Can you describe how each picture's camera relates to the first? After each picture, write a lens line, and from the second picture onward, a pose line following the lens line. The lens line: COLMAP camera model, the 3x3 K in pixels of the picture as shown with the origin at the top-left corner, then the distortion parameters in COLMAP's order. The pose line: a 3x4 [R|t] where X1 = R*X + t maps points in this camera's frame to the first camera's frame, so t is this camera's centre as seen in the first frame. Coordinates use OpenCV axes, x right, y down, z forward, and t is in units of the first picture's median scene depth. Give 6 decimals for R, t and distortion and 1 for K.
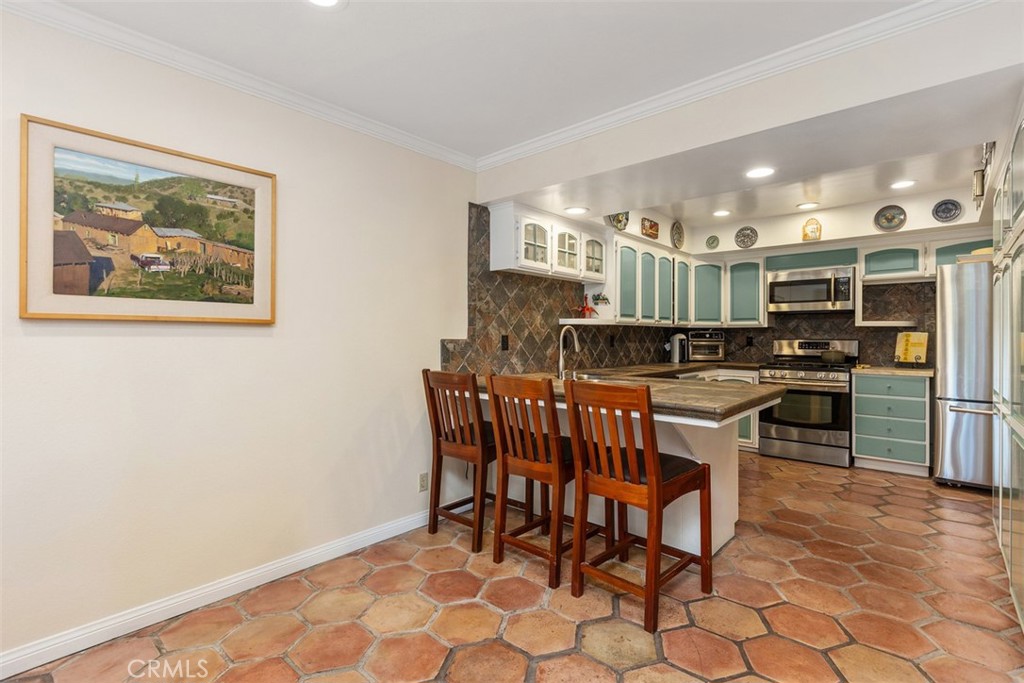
lens RADIAL K [[481.9, 0, 506.2], [0, 481.9, 338.0], [0, 0, 1]] dist [-0.003276, -0.001272]
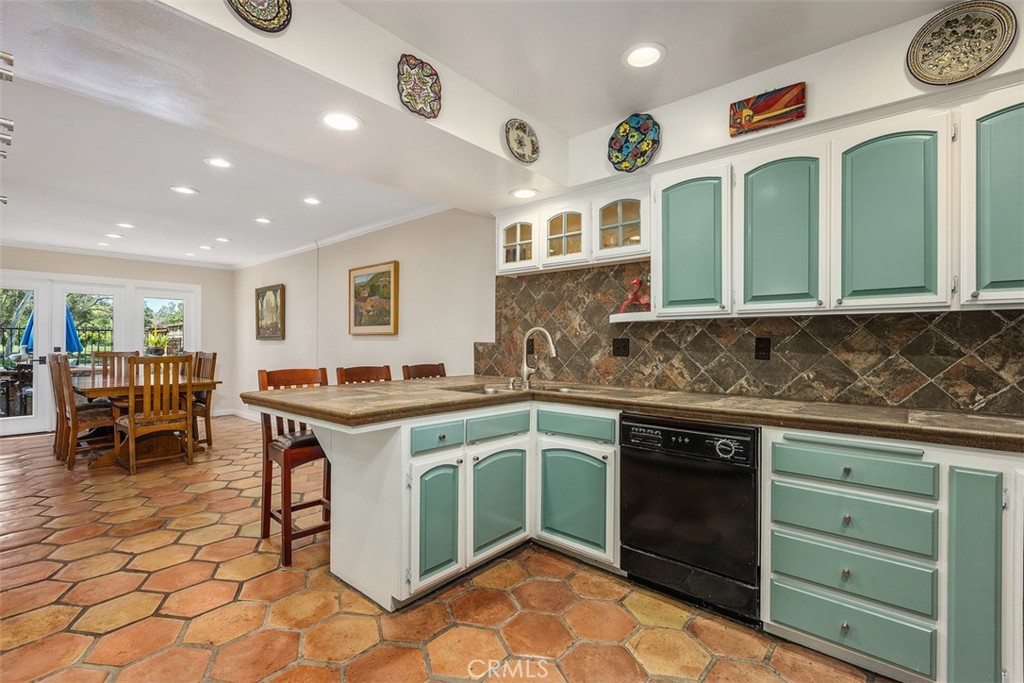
lens RADIAL K [[459.5, 0, 509.2], [0, 459.5, 339.5], [0, 0, 1]] dist [-0.000360, 0.001988]
pose [[0.017548, -0.005753, -0.999829, 0.997456], [-0.003878, 0.999976, -0.005822, 0.001290], [0.999839, 0.003980, 0.017525, 0.991696]]
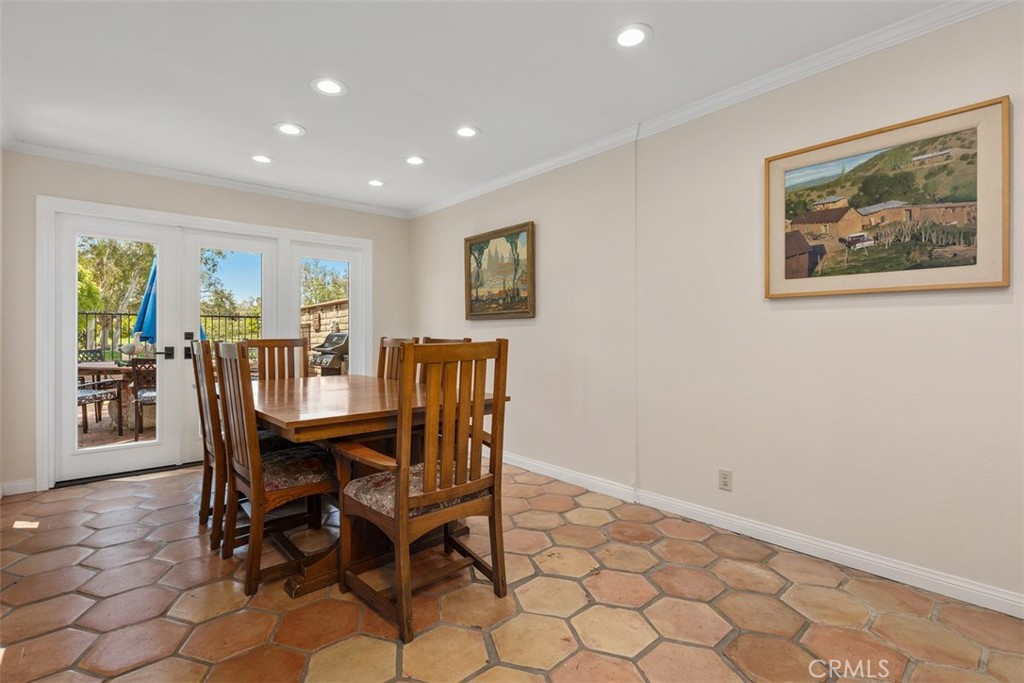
lens RADIAL K [[481.9, 0, 505.9], [0, 481.9, 331.0], [0, 0, 1]] dist [-0.003276, -0.001272]
pose [[-0.122944, -0.003875, -0.992406, 0.267581], [0.002067, 0.999989, -0.004161, 0.030854], [0.992411, -0.002563, -0.122935, 0.195565]]
